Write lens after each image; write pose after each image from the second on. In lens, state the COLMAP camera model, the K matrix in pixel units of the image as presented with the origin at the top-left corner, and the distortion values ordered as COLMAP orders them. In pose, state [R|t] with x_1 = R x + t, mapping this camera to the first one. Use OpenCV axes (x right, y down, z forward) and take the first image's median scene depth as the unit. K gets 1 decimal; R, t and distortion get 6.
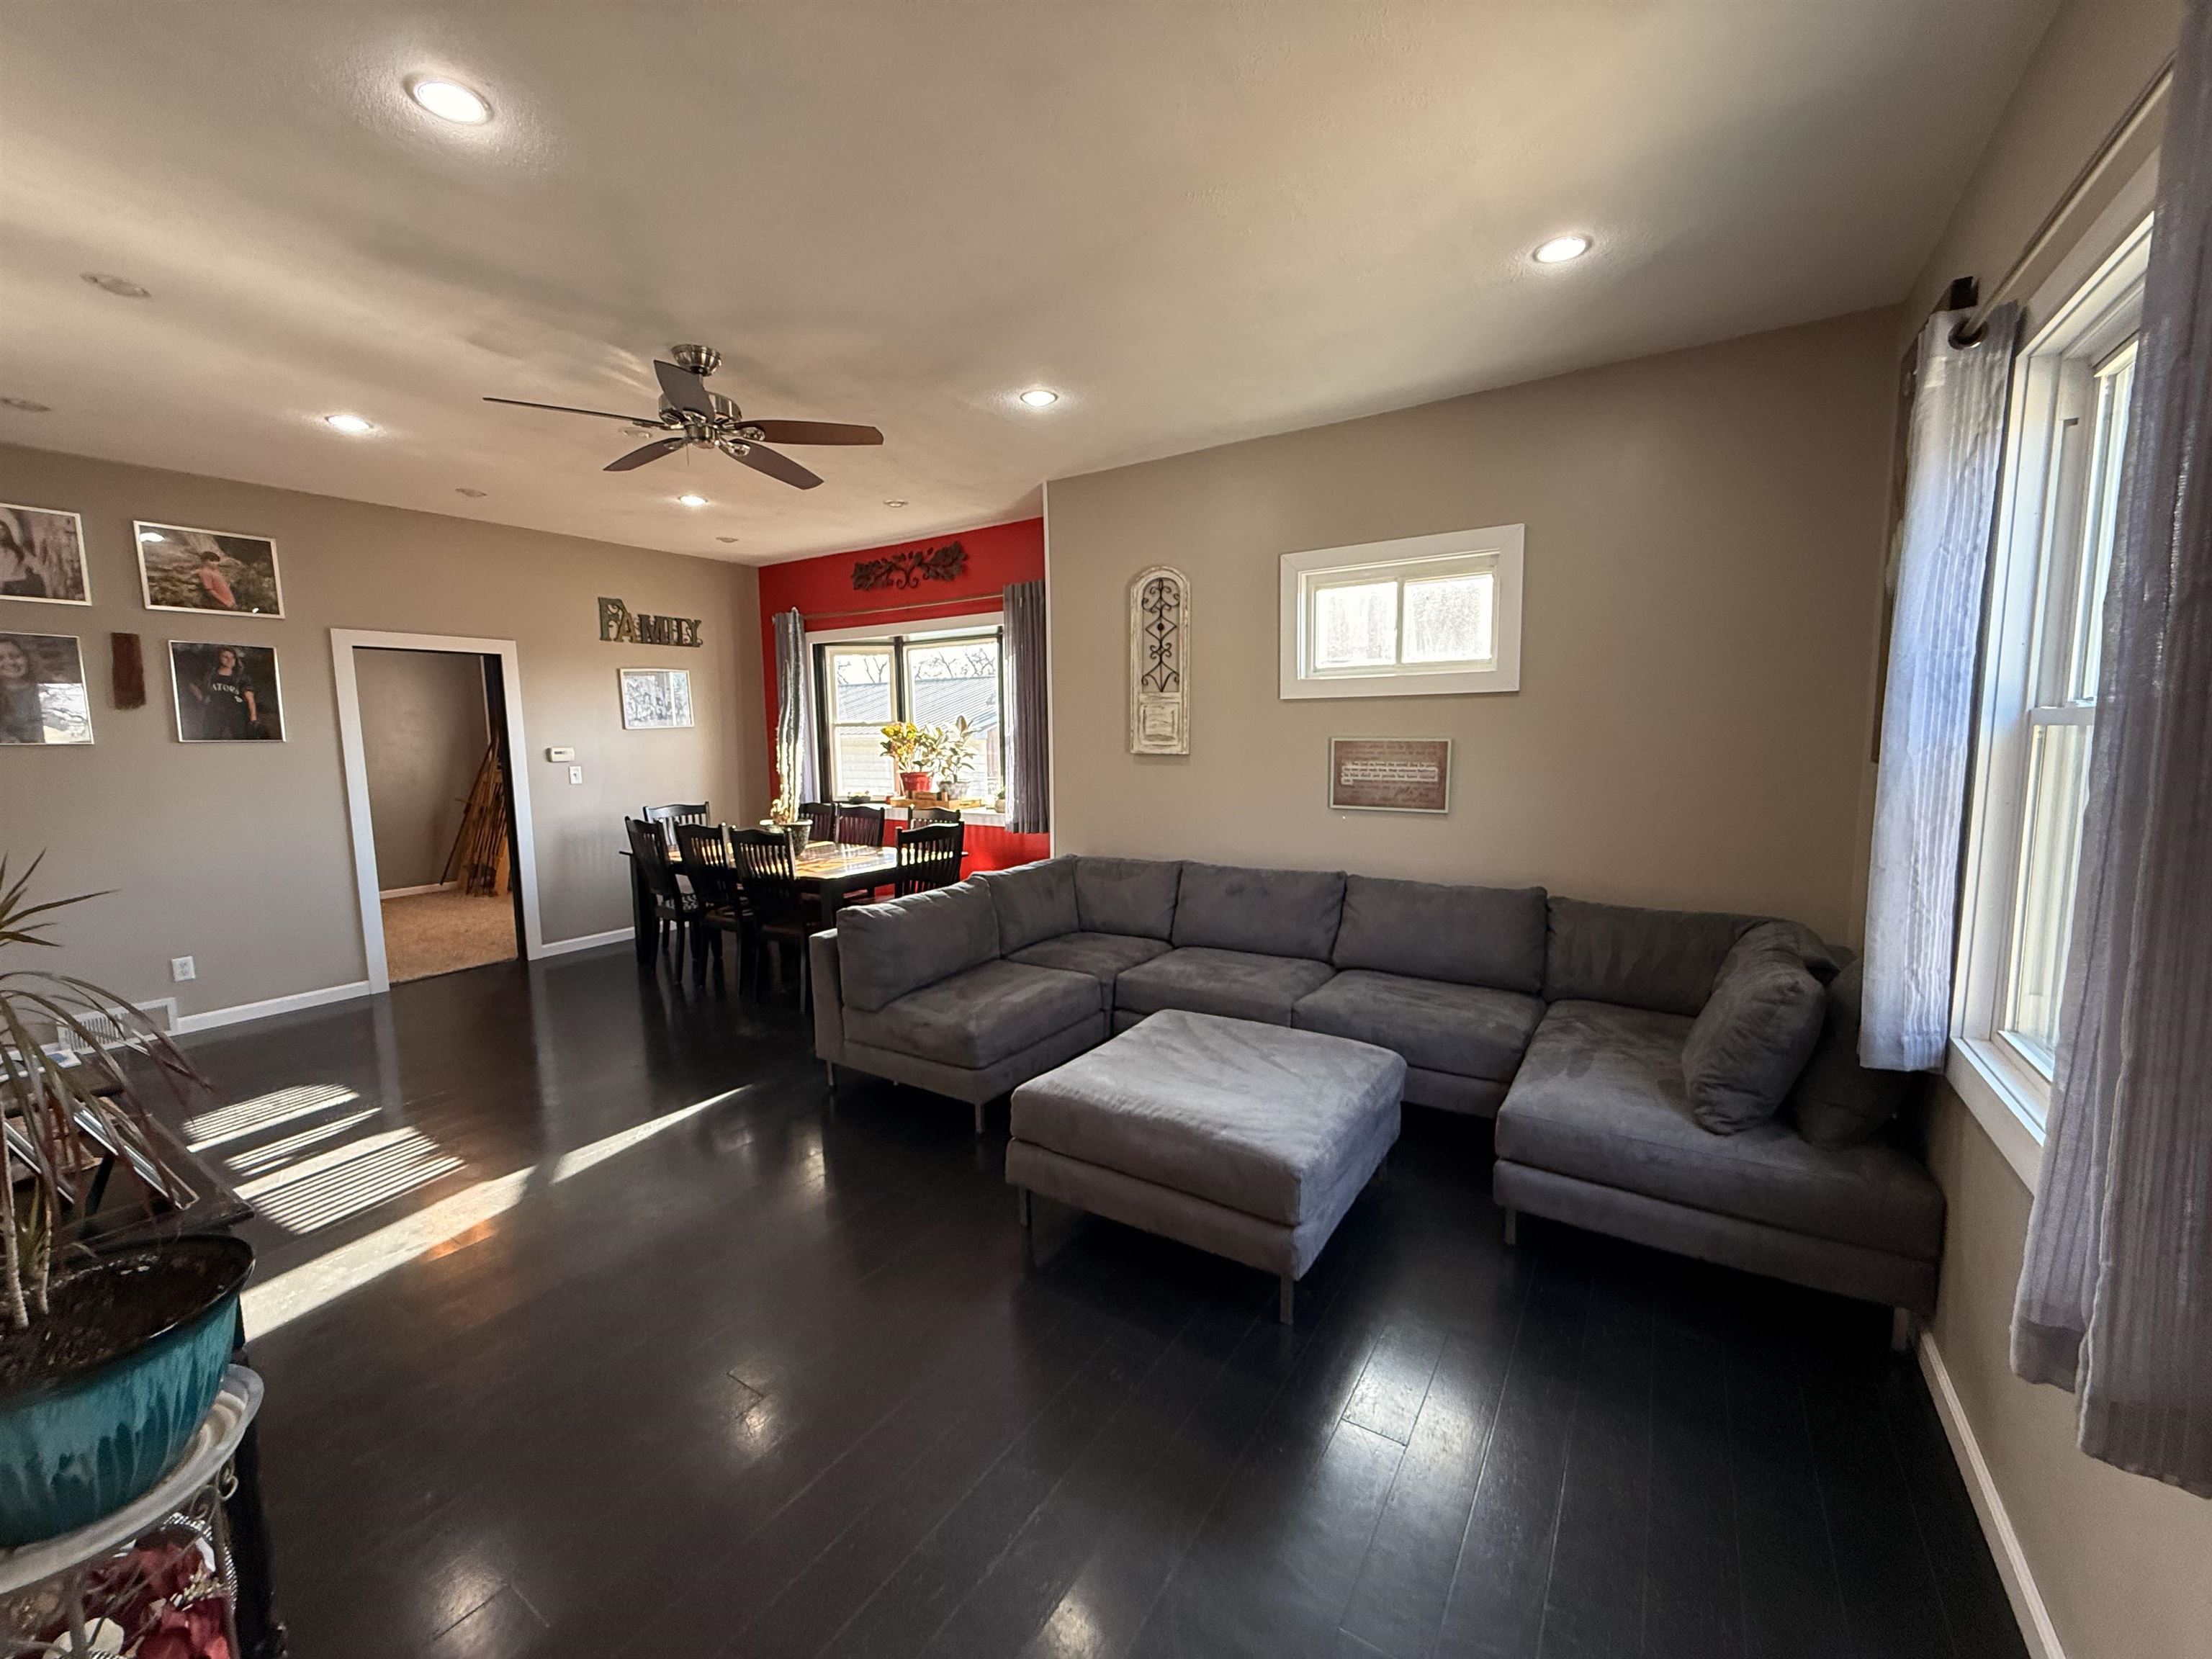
lens RADIAL K [[876.6, 0, 1099.6], [0, 876.6, 829.8], [0, 0, 1]] dist [-0.000608, -0.000155]
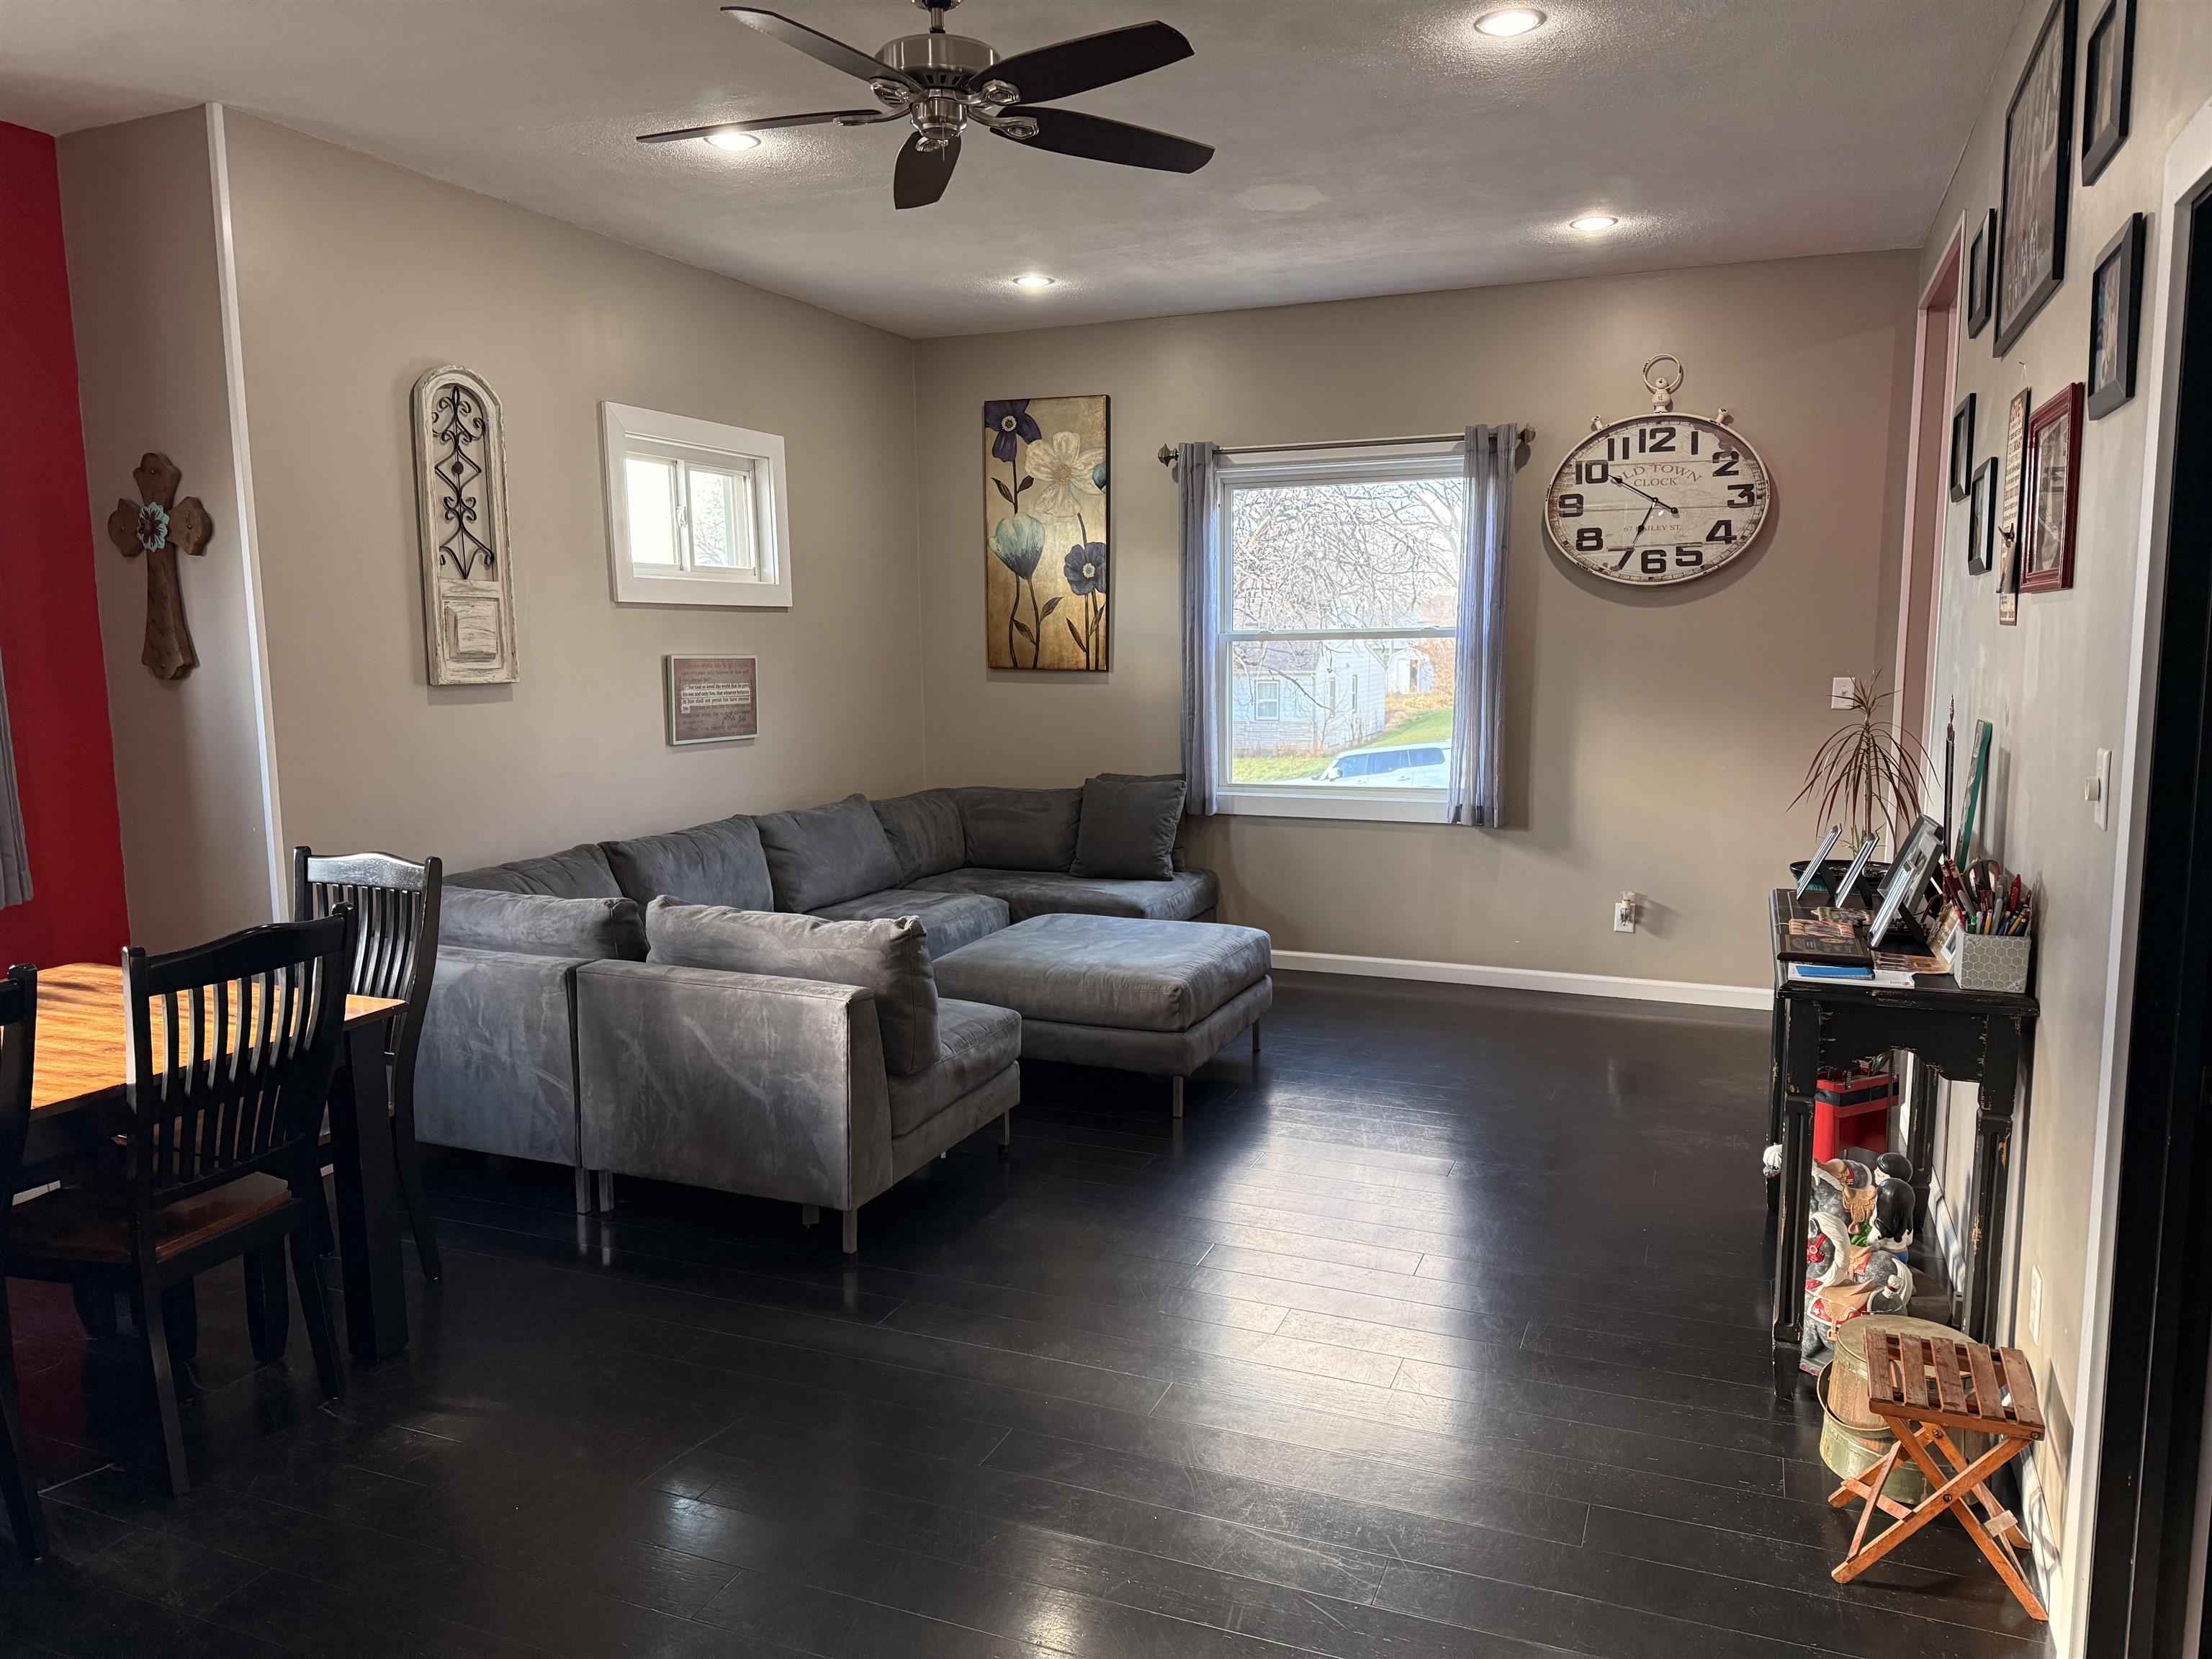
lens RADIAL K [[1526.6, 0, 1100.3], [0, 1526.6, 835.2], [0, 0, 1]] dist [0.114094, -0.167223]
pose [[-0.185081, -0.115464, 0.975917, -1.058928], [0.117918, 0.983289, 0.138700, -0.083490], [-0.975623, 0.140749, -0.168373, 0.794876]]
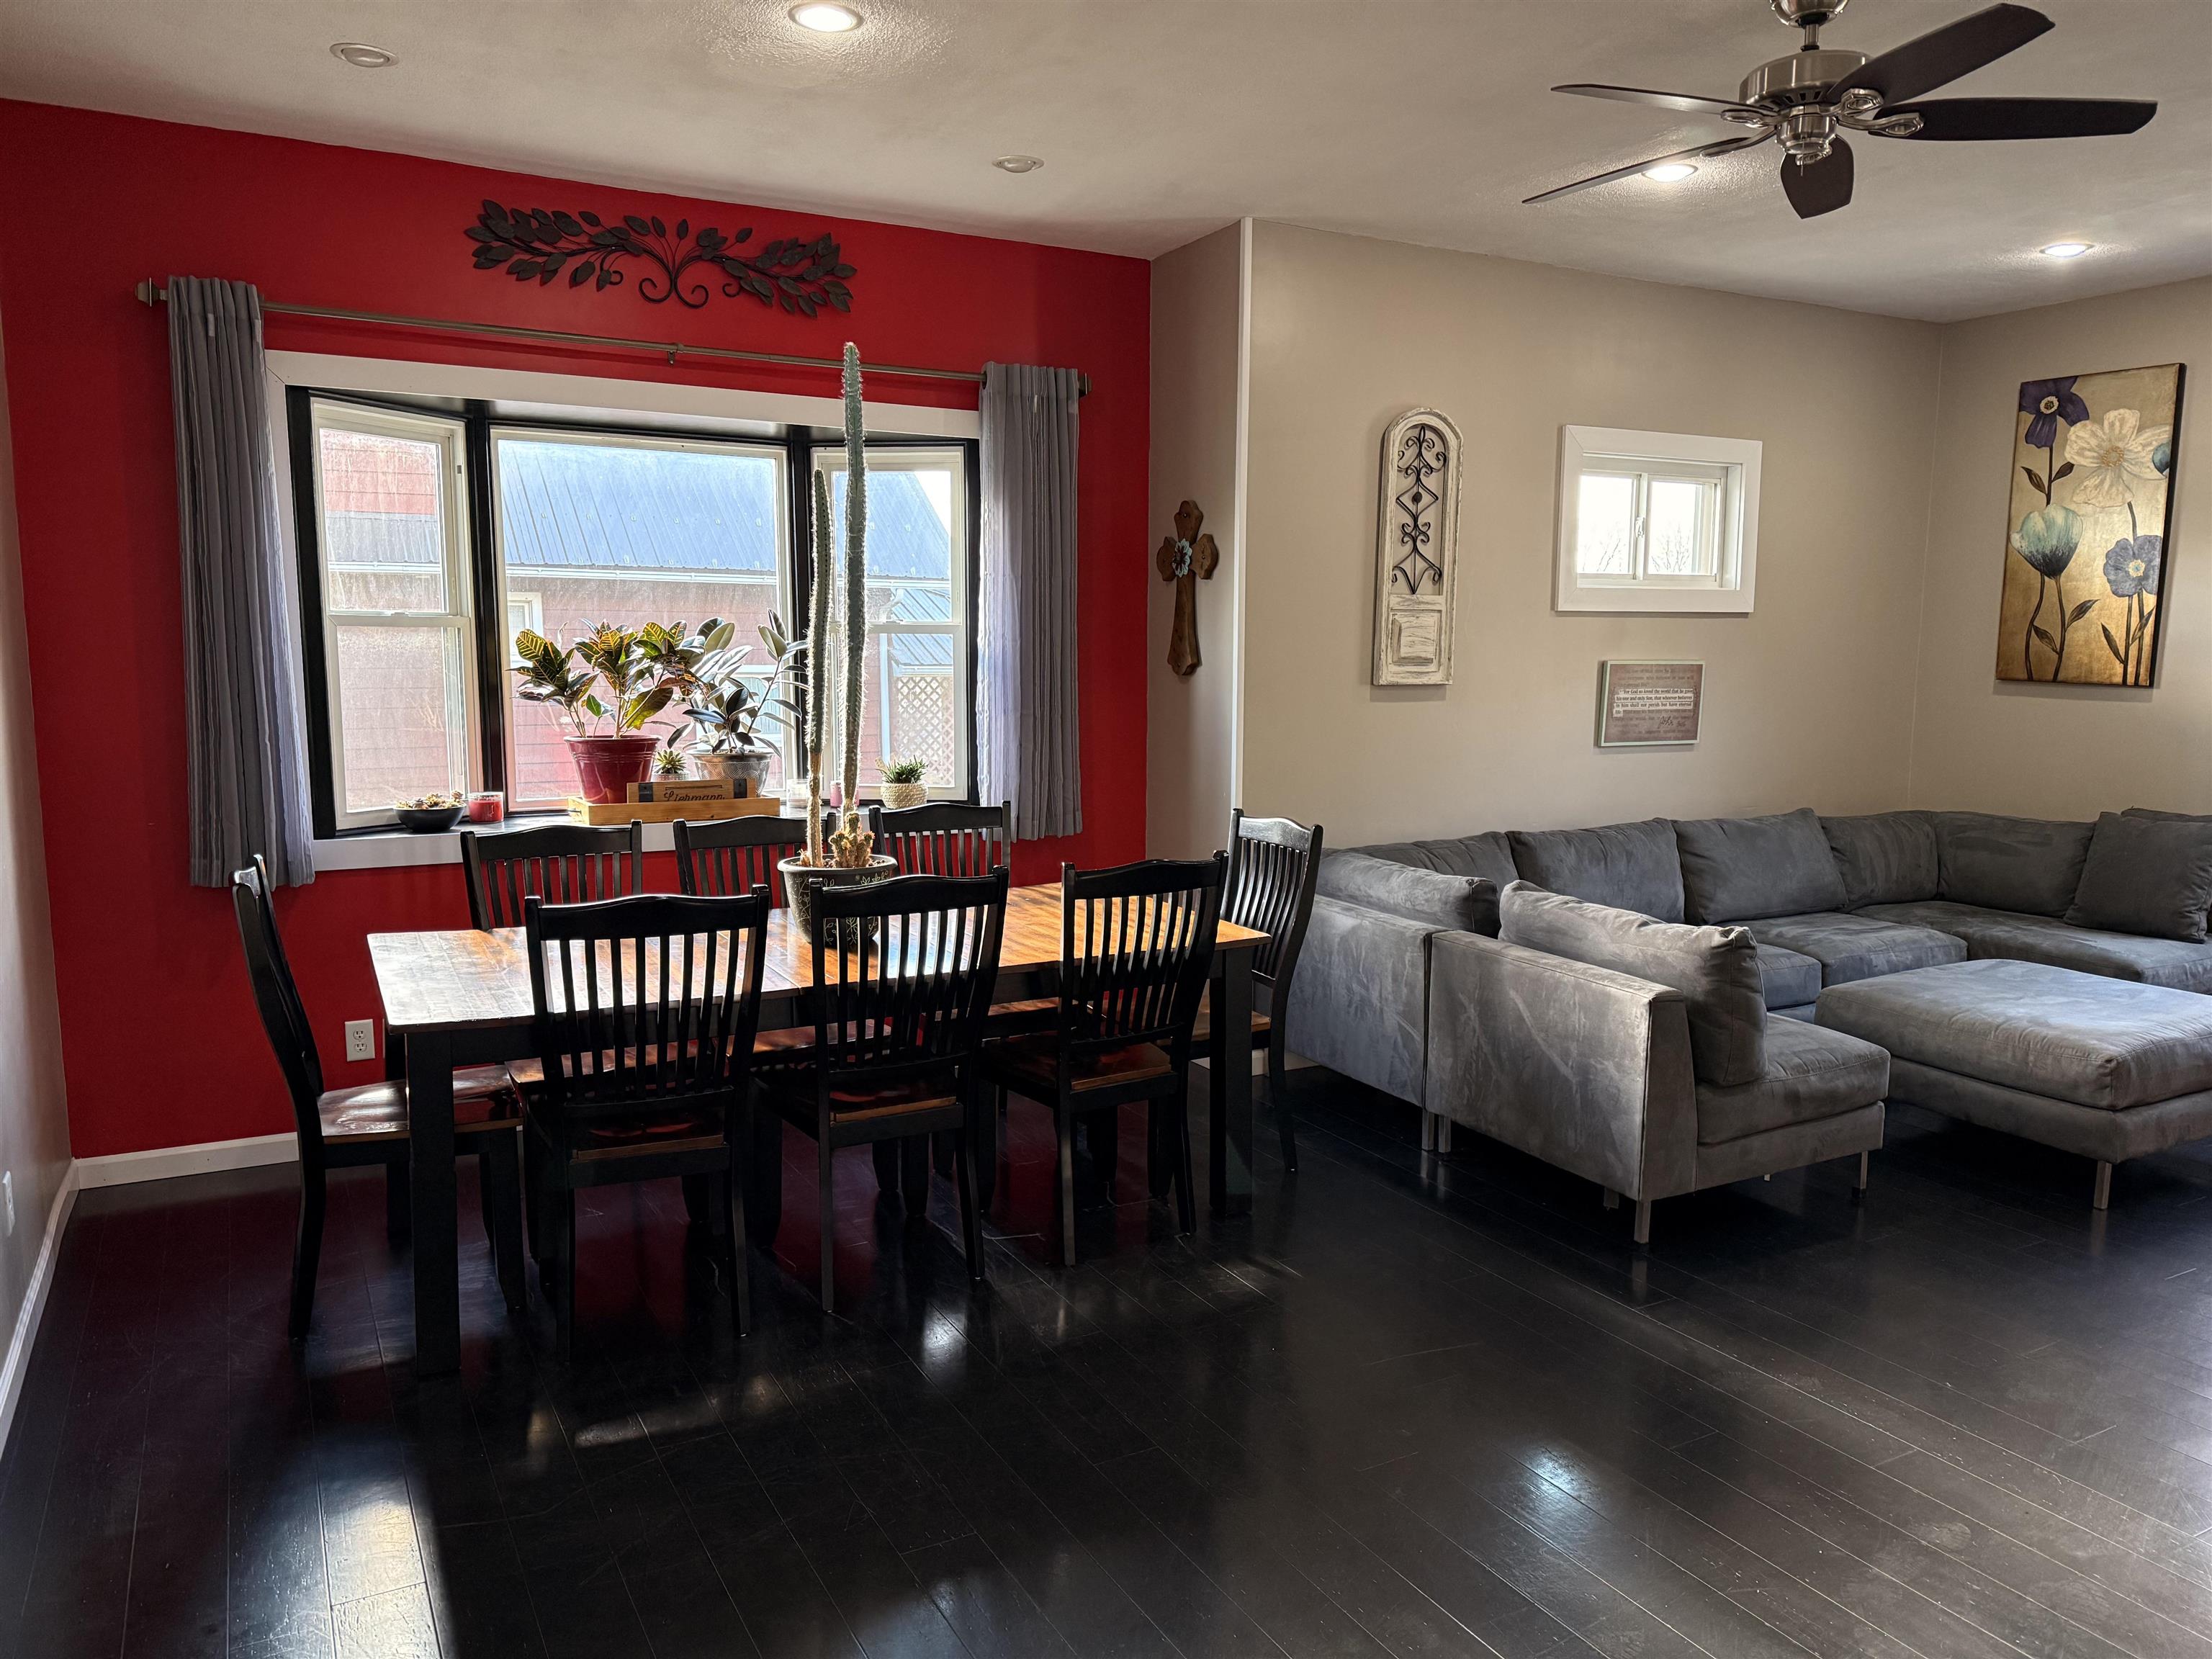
lens RADIAL K [[1526.6, 0, 1100.3], [0, 1526.6, 835.2], [0, 0, 1]] dist [0.114094, -0.167223]
pose [[0.477976, -0.098761, 0.872803, -1.123592], [0.087671, 0.994061, 0.064471, -0.069932], [-0.873987, 0.045704, 0.483795, 0.652561]]
